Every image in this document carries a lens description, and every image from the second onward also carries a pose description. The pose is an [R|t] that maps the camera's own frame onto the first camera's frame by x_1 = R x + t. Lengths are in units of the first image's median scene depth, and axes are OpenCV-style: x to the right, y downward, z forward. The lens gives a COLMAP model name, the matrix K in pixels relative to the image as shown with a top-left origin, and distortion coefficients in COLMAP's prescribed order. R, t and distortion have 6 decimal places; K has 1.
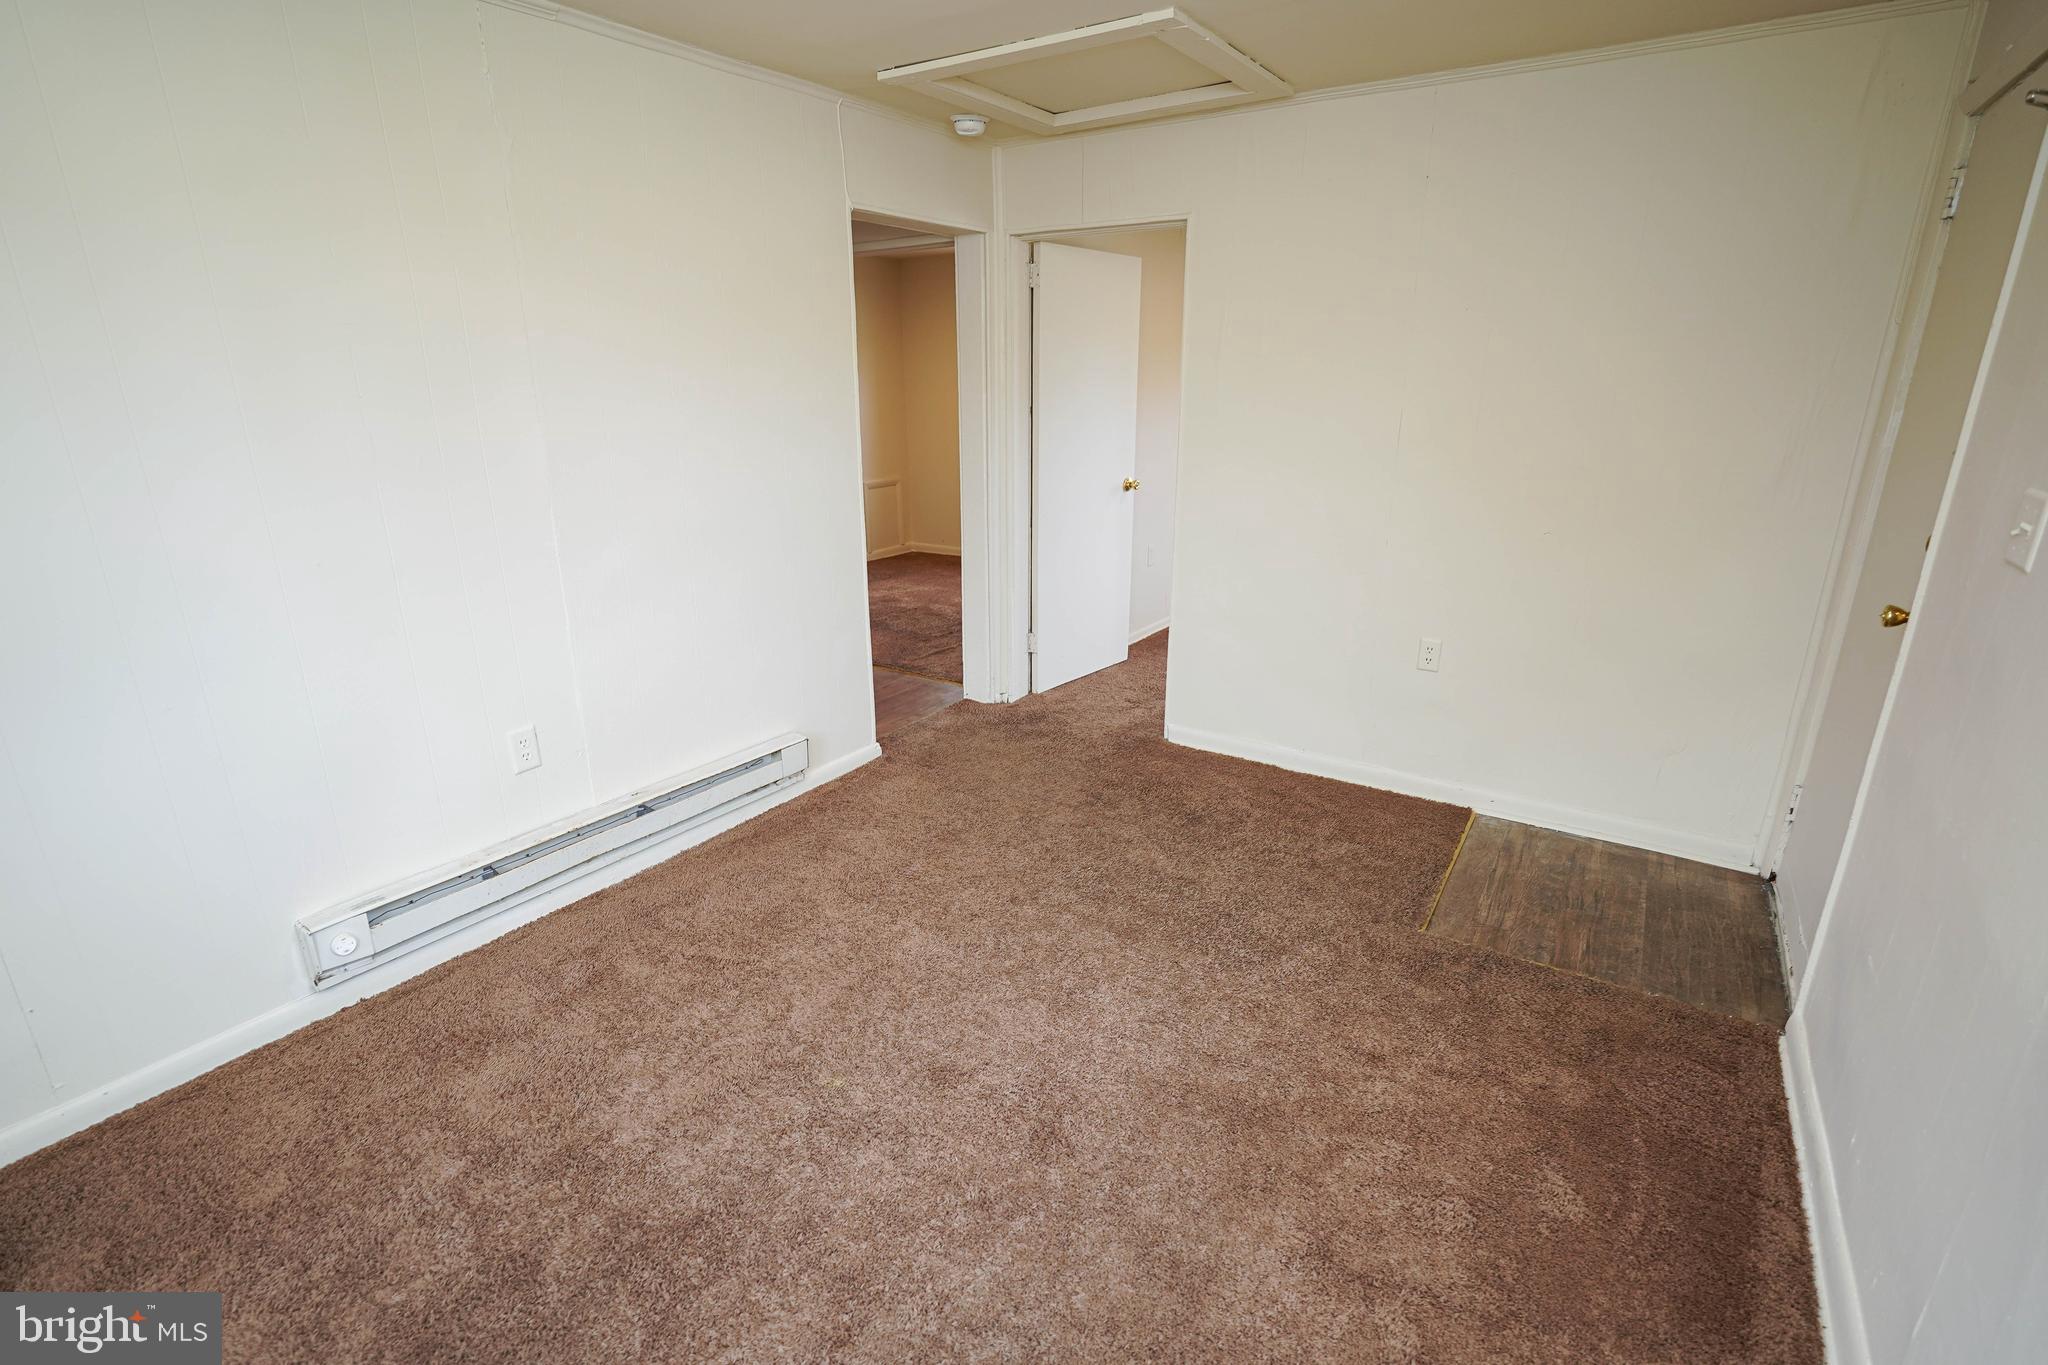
lens RADIAL K [[957.4, 0, 988.3], [0, 957.4, 683.8], [0, 0, 1]] dist [-0.010912, 0.000614]
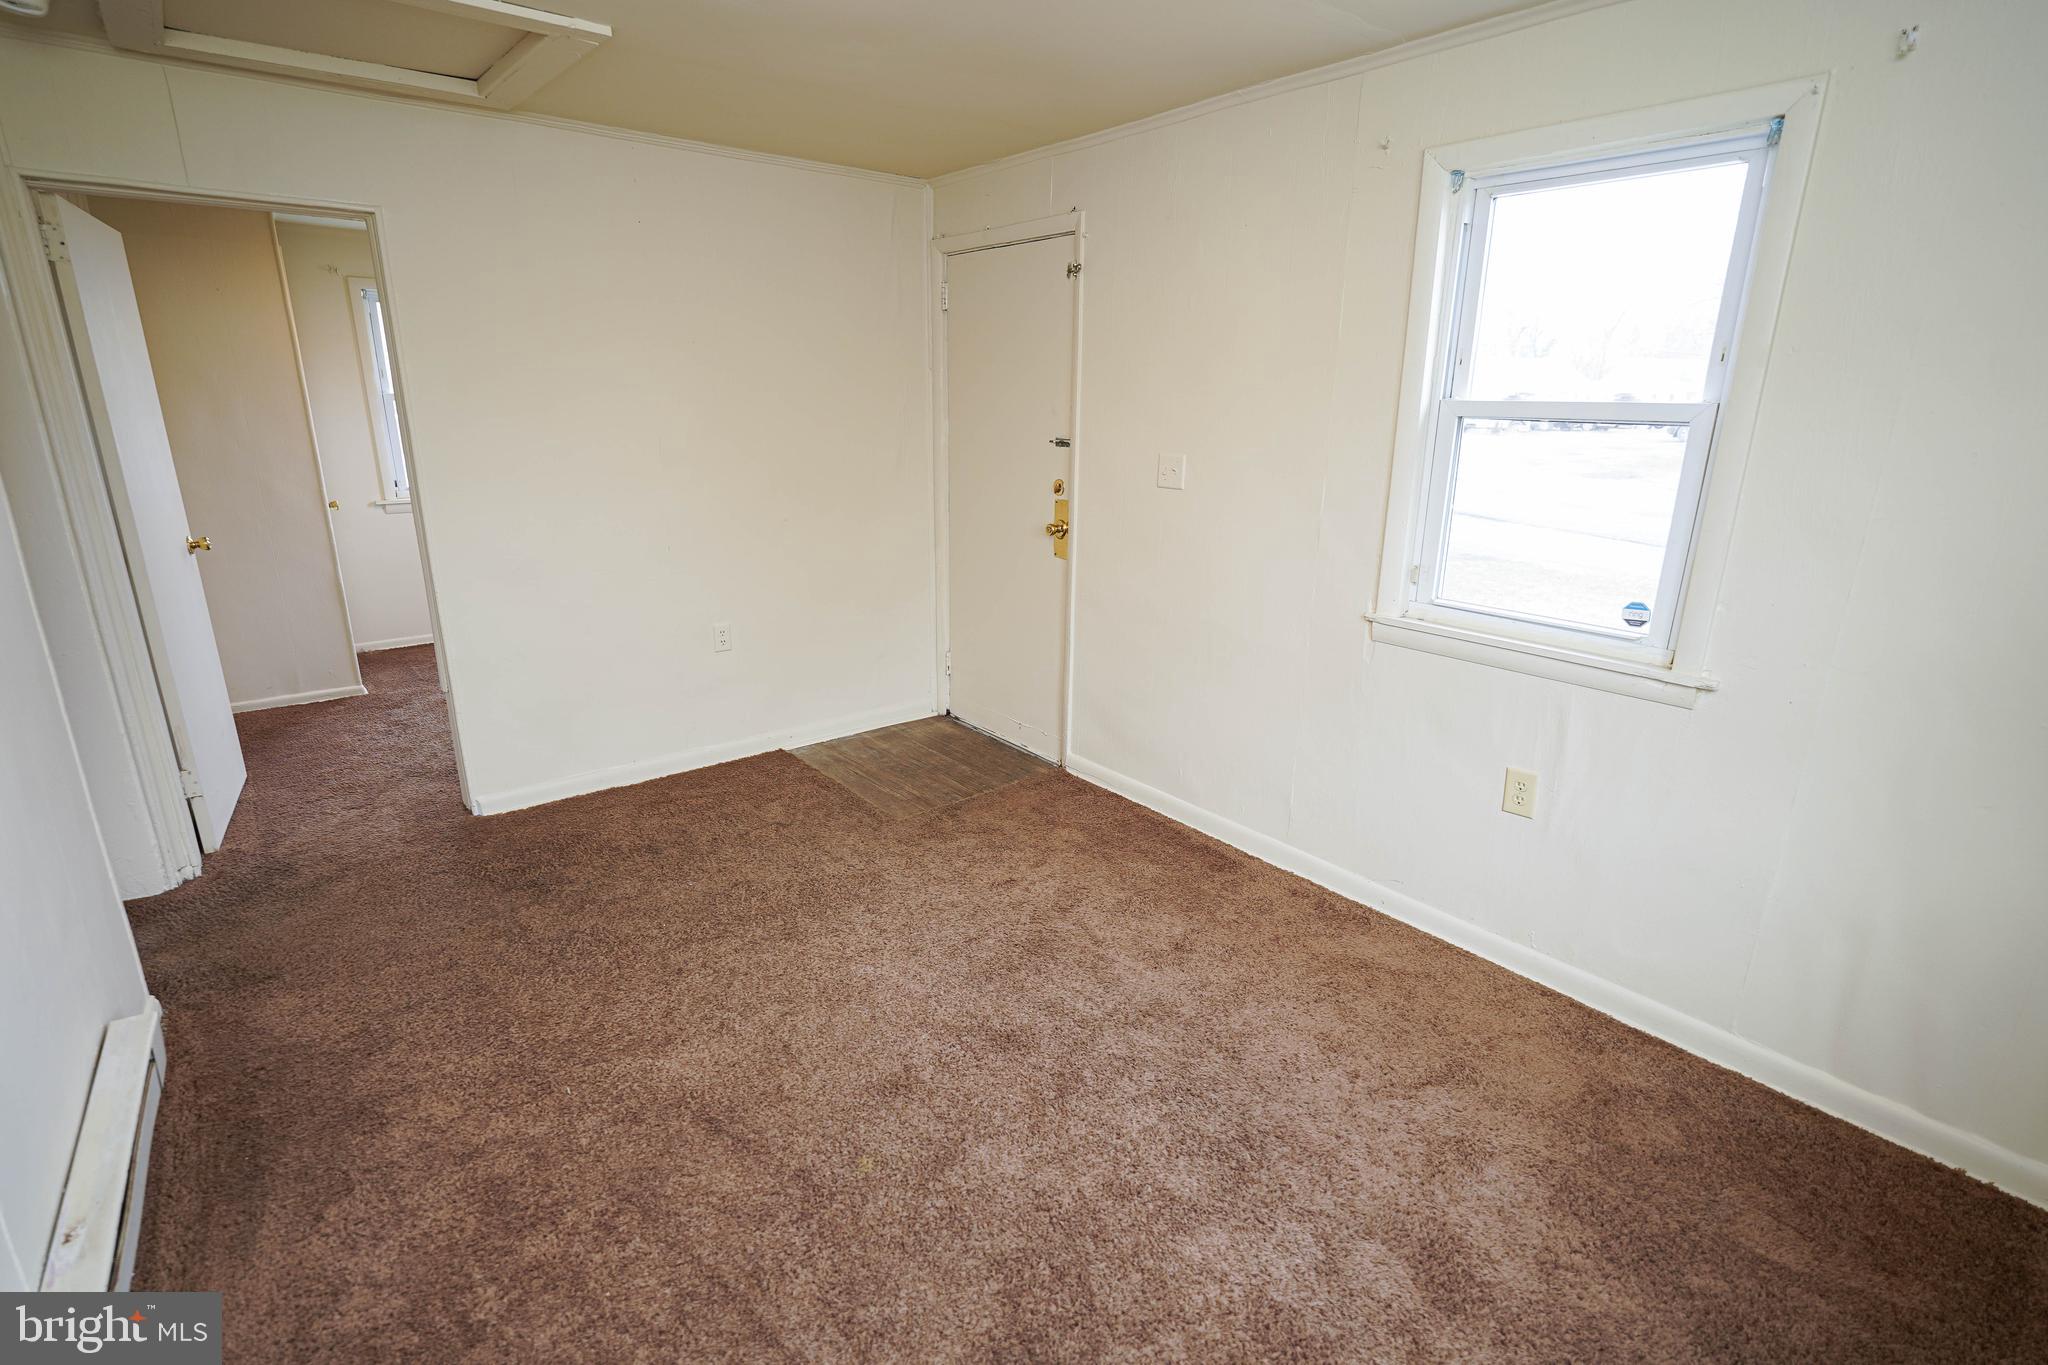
lens RADIAL K [[957.4, 0, 1013.6], [0, 957.4, 687.9], [0, 0, 1]] dist [-0.010912, 0.000614]
pose [[0.290487, -0.271108, 0.917670, -0.561110], [0.284478, 0.940130, 0.187692, -0.097133], [-0.913614, 0.206534, 0.350220, 0.302518]]
